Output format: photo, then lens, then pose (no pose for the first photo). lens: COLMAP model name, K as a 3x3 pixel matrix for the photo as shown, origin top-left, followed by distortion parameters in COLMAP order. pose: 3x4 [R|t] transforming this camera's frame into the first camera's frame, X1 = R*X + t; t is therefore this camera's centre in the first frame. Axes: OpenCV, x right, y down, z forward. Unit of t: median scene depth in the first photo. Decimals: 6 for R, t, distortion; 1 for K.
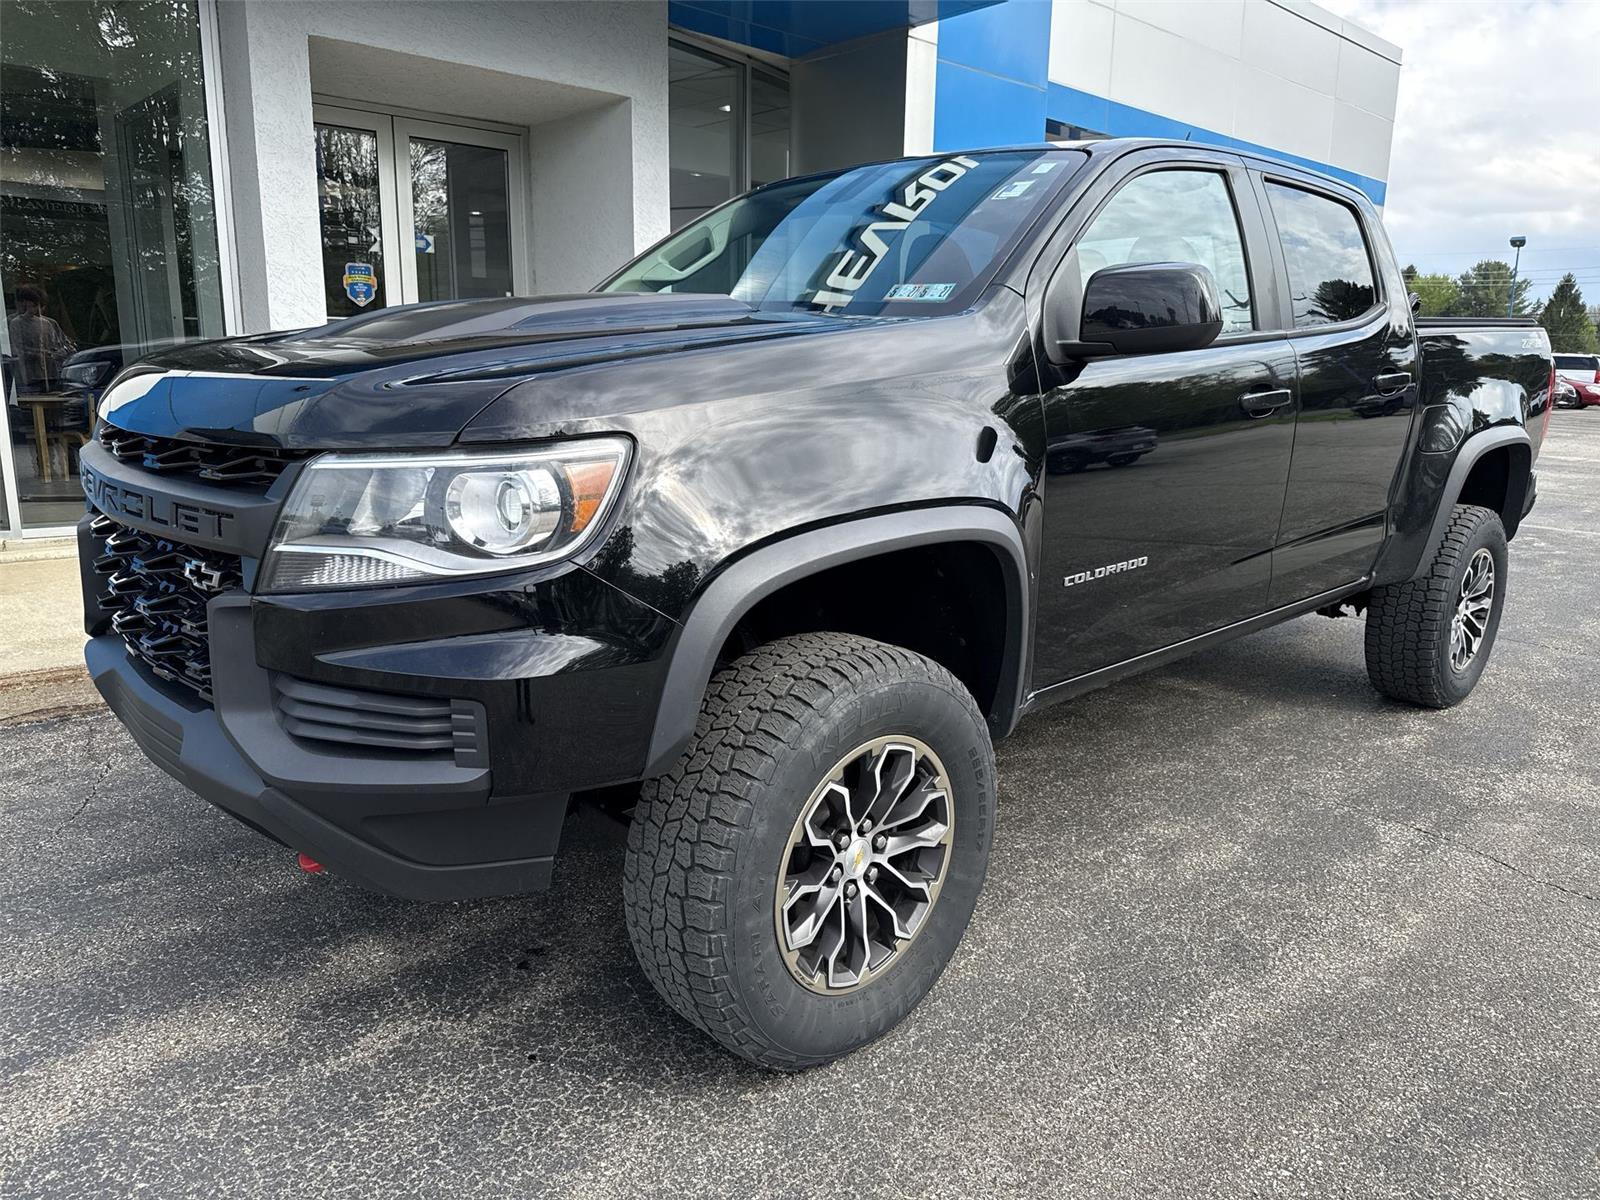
lens RADIAL K [[1144.3, 0, 779.3], [0, 1144.3, 604.0], [0, 0, 1]] dist [0.035871, -0.040924]
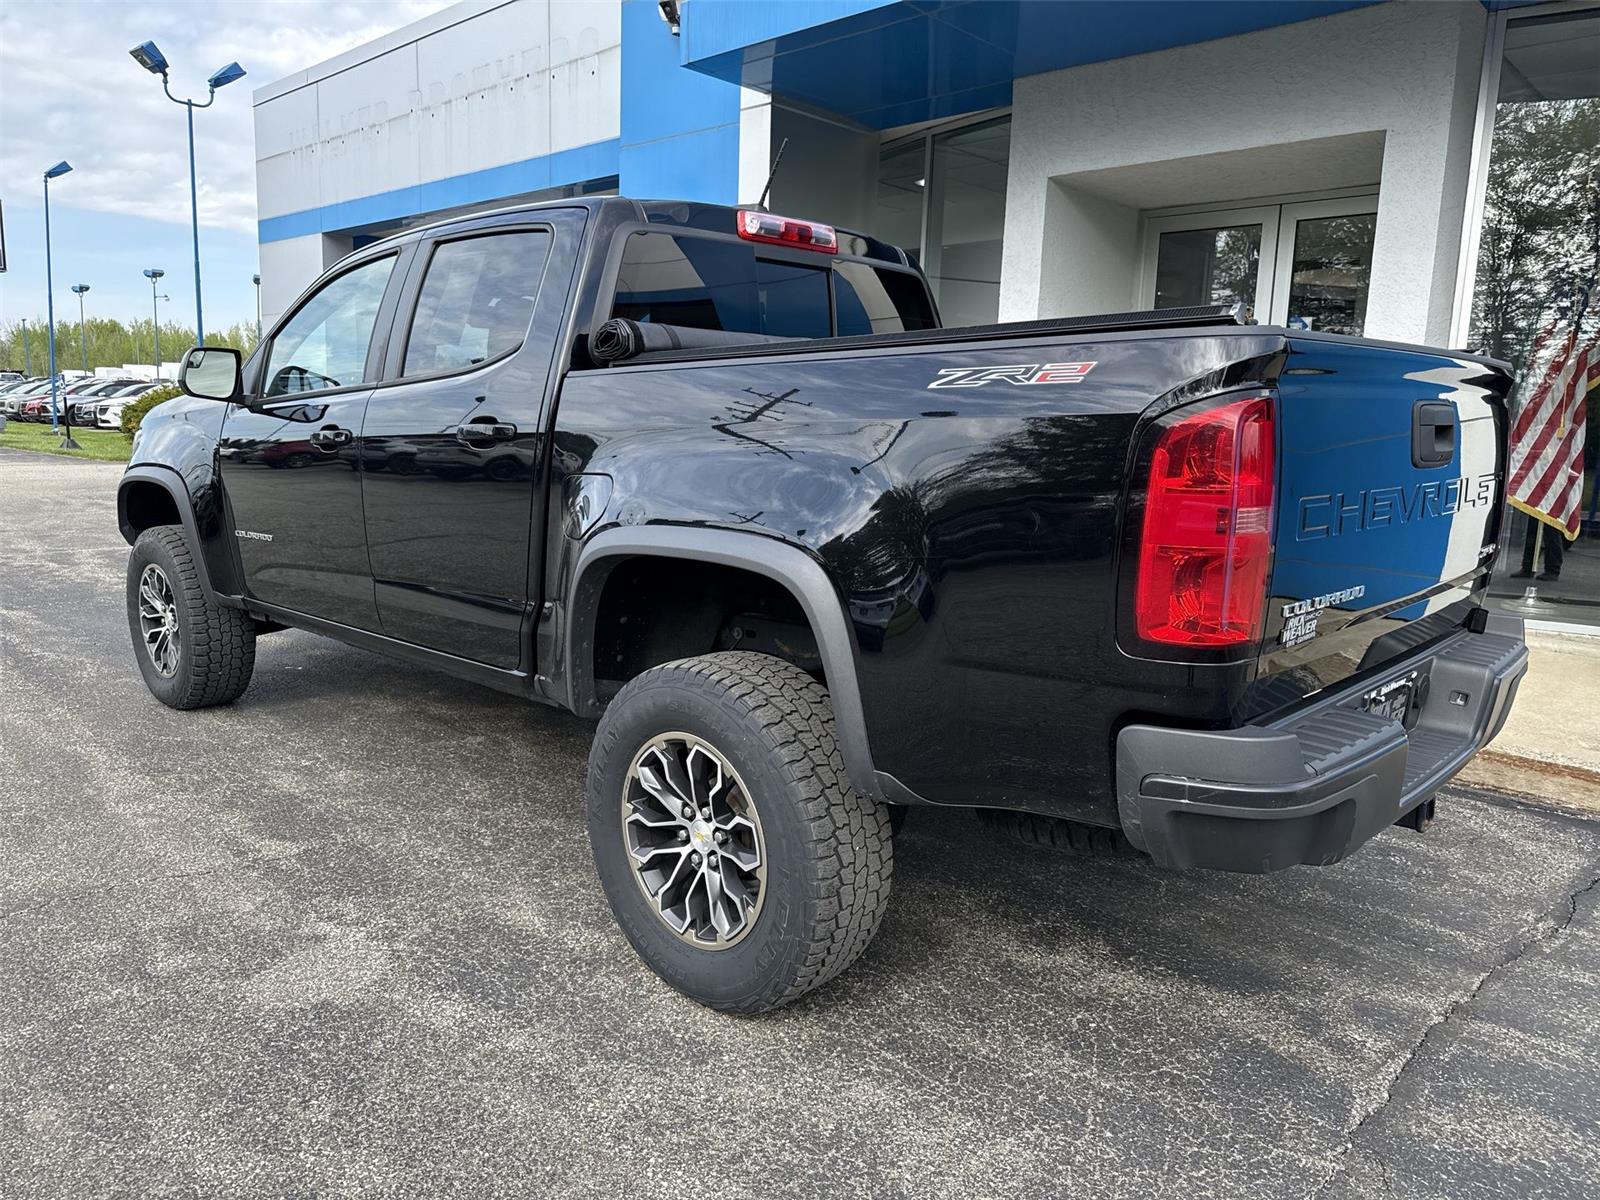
lens RADIAL K [[1144.3, 0, 806.9], [0, 1144.3, 604.8], [0, 0, 1]] dist [0.035871, -0.040924]
pose [[0.048702, 0.150764, -0.987369, 2.050679], [-0.235719, 0.962354, 0.135317, -0.358927], [0.970600, 0.226151, 0.082407, 1.741484]]
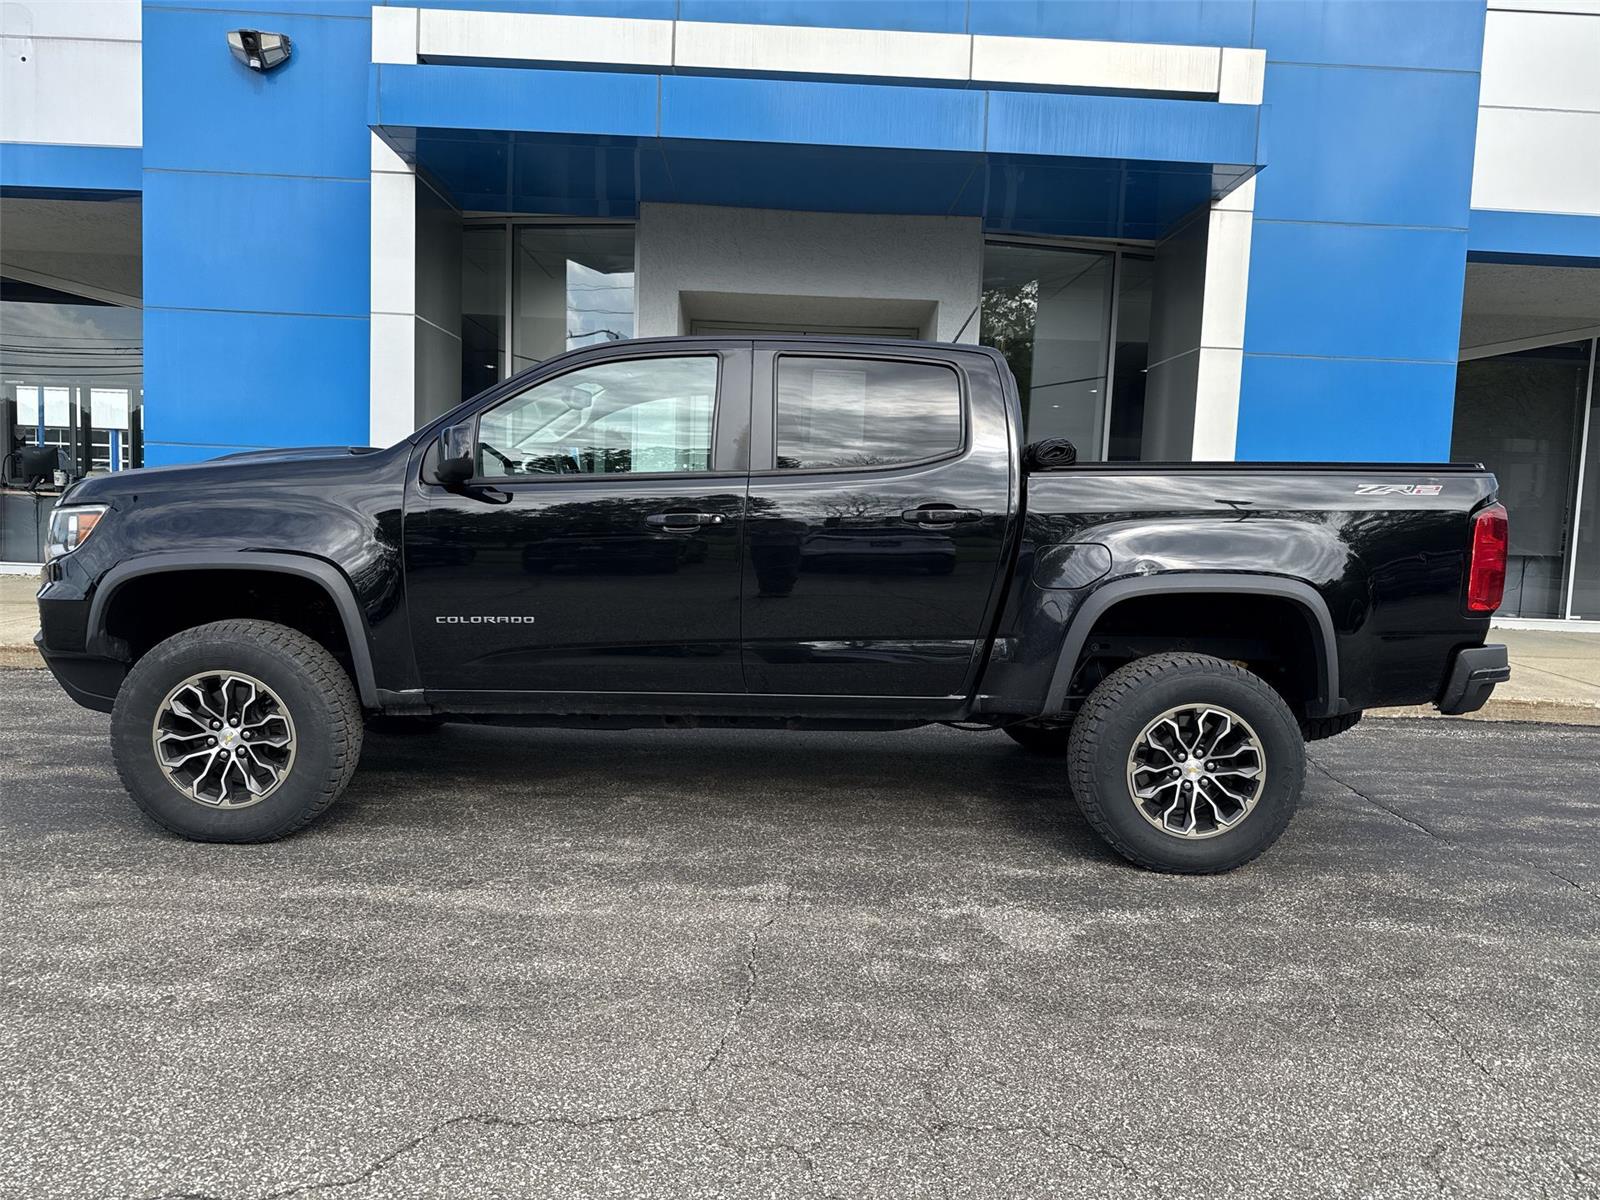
lens RADIAL K [[1144.3, 0, 815.4], [0, 1144.3, 602.1], [0, 0, 1]] dist [0.035871, -0.040924]
pose [[0.749315, 0.077430, -0.657671, 1.718360], [-0.168662, 0.982703, -0.076467, -0.011526], [0.640375, 0.168222, 0.749414, 0.142100]]
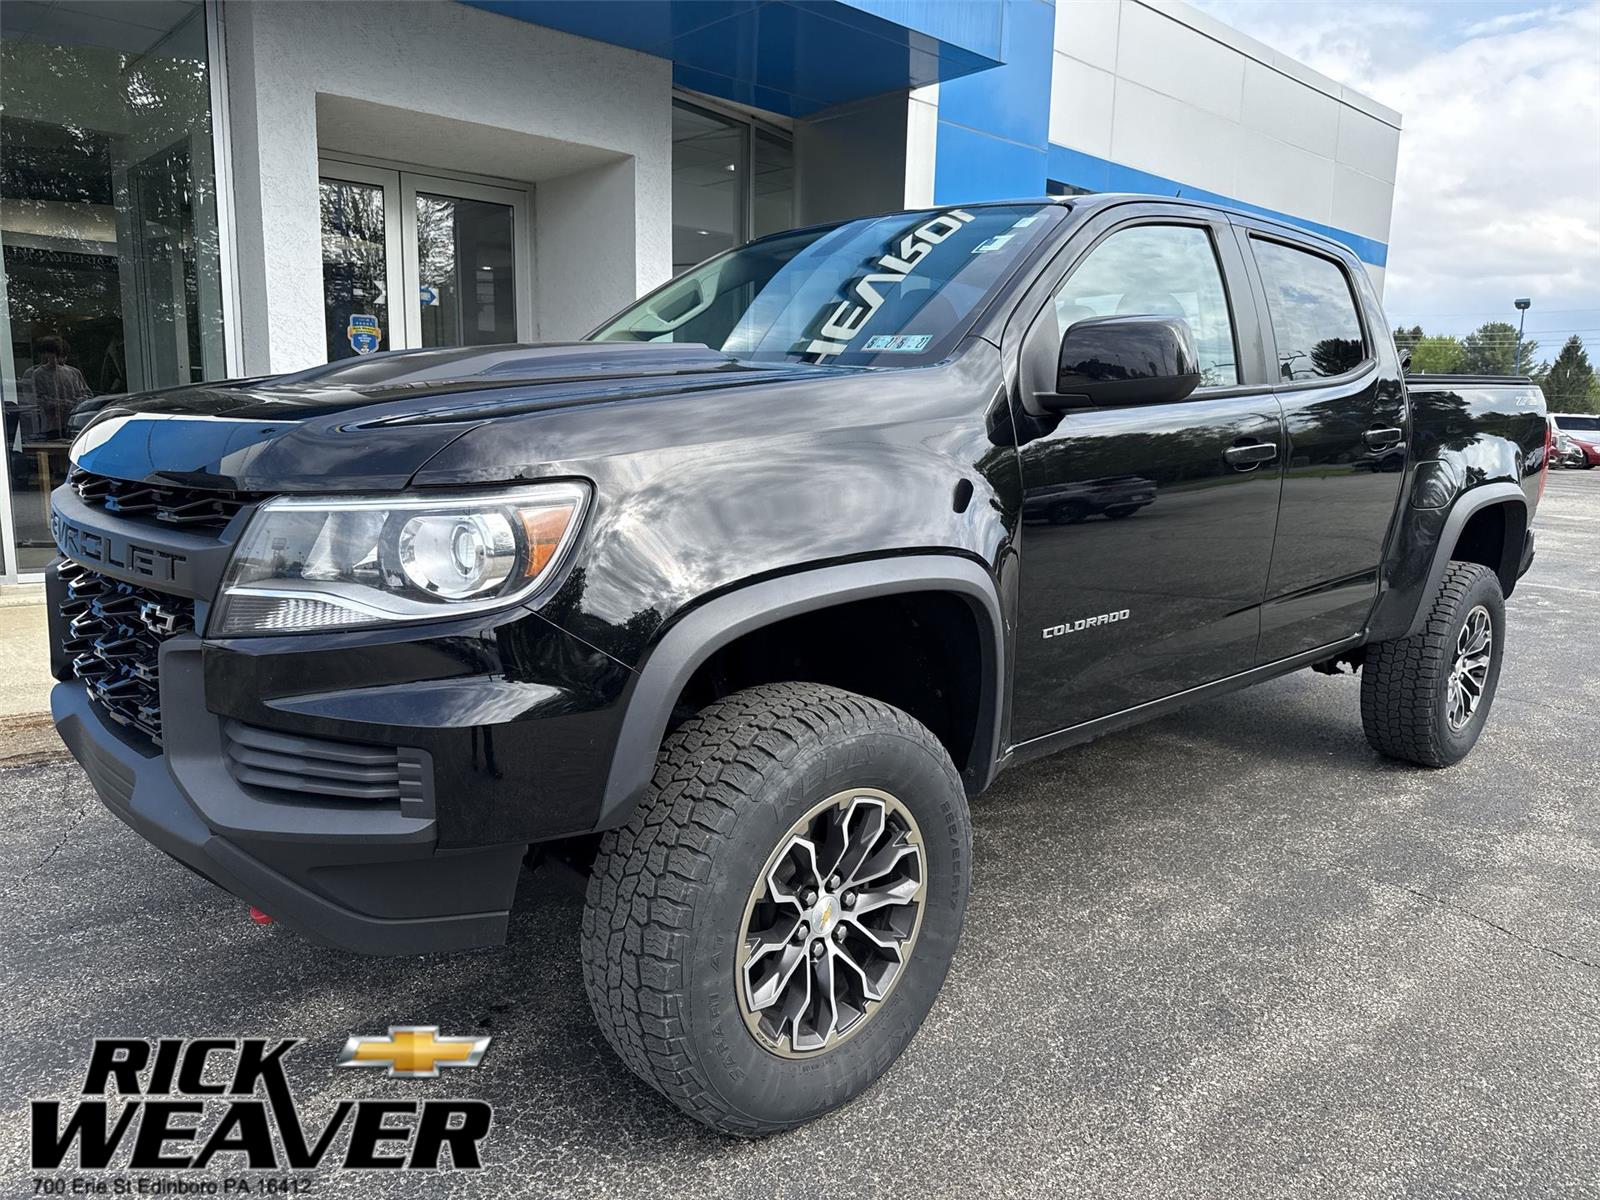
lens RADIAL K [[1144.3, 0, 780.7], [0, 1144.3, 609.2], [0, 0, 1]] dist [0.035871, -0.040924]
pose [[0.999939, 0.008981, -0.006420, 0.029353], [-0.009241, 0.999094, -0.041552, 0.002297], [0.006041, 0.041609, 0.999116, 0.012497]]
